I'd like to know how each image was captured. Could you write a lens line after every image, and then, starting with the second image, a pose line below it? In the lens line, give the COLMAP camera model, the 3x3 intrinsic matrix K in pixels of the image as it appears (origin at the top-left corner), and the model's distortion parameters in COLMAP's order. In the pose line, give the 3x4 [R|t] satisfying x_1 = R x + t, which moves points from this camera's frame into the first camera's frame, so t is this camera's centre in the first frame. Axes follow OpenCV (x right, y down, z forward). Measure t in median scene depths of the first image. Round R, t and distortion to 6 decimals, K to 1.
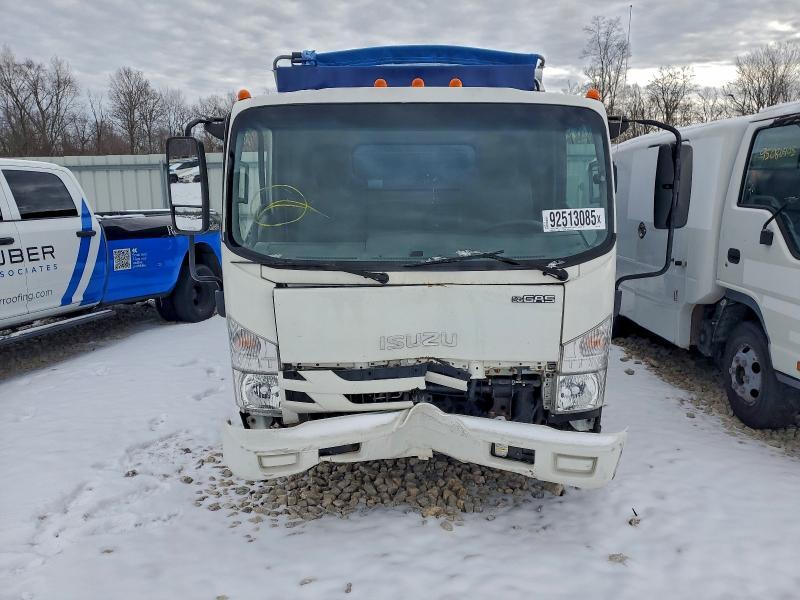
lens RADIAL K [[630.9, 0, 398.8], [0, 630.9, 297.0], [0, 0, 1]] dist [0.093019, -0.112766]
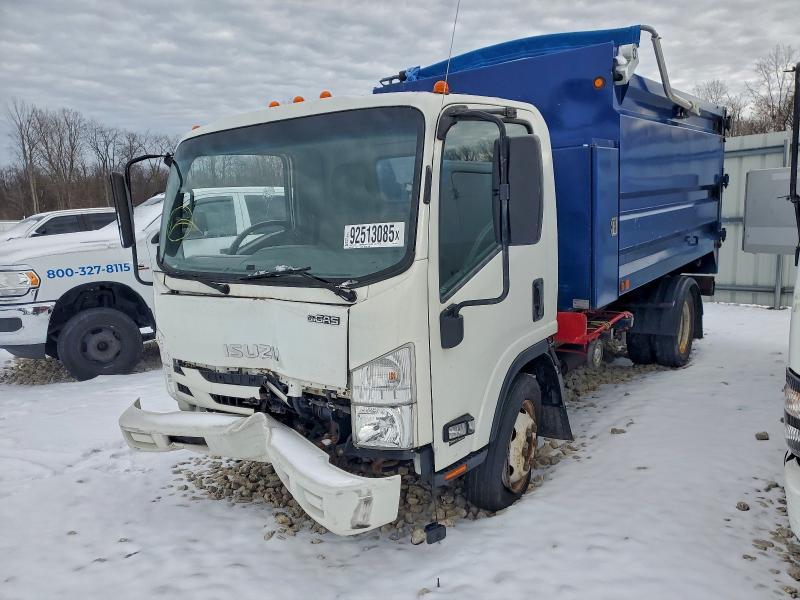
lens RADIAL K [[630.9, 0, 398.8], [0, 630.9, 297.0], [0, 0, 1]] dist [0.093019, -0.112766]
pose [[0.814124, 0.056132, -0.577972, 0.834380], [-0.066876, 0.997758, 0.002700, -0.039249], [0.576828, 0.036454, 0.816052, 0.288794]]
